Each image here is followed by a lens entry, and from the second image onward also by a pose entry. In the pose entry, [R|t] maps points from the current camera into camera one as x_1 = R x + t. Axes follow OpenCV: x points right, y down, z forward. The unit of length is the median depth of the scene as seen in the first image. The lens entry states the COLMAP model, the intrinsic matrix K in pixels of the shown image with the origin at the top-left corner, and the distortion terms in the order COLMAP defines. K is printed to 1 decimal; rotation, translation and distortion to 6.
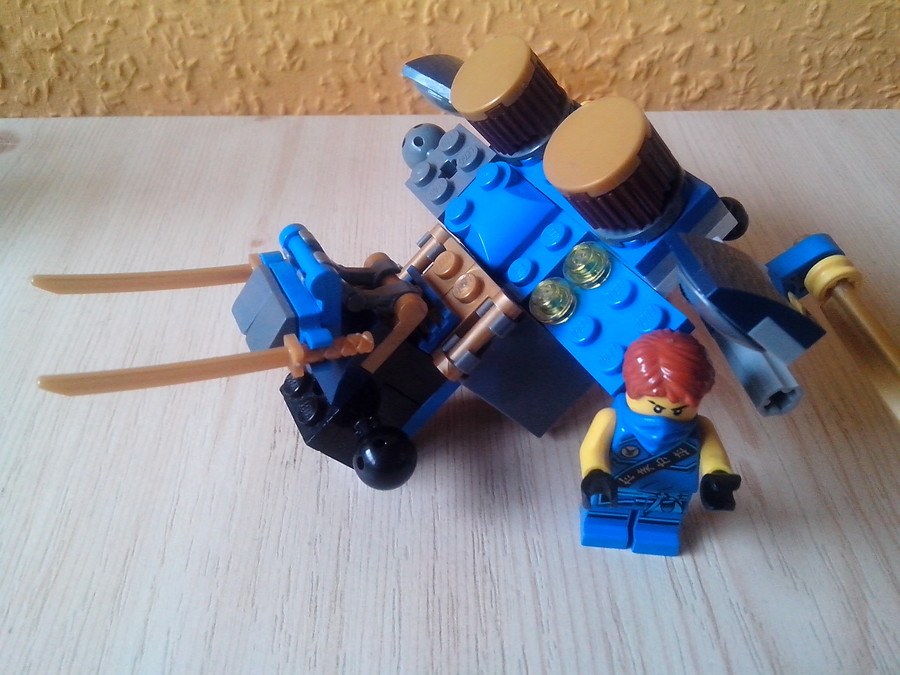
lens RADIAL K [[866.4, 0, 448.3], [0, 866.4, 343.6], [0, 0, 1]] dist [-0.018407, 0.000000]
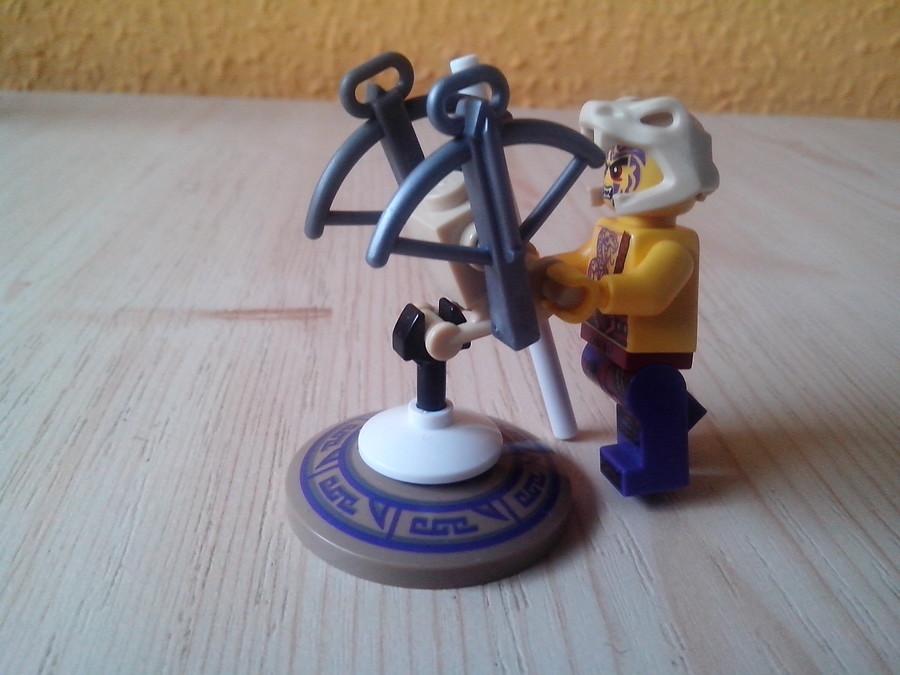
lens RADIAL K [[866.4, 0, 440.1], [0, 866.4, 379.6], [0, 0, 1]] dist [-0.018407, 0.000000]
pose [[0.998281, 0.024007, 0.053472, 0.150830], [-0.009254, 0.965389, -0.260649, 0.834009], [-0.057879, 0.259706, 0.963952, -0.261585]]
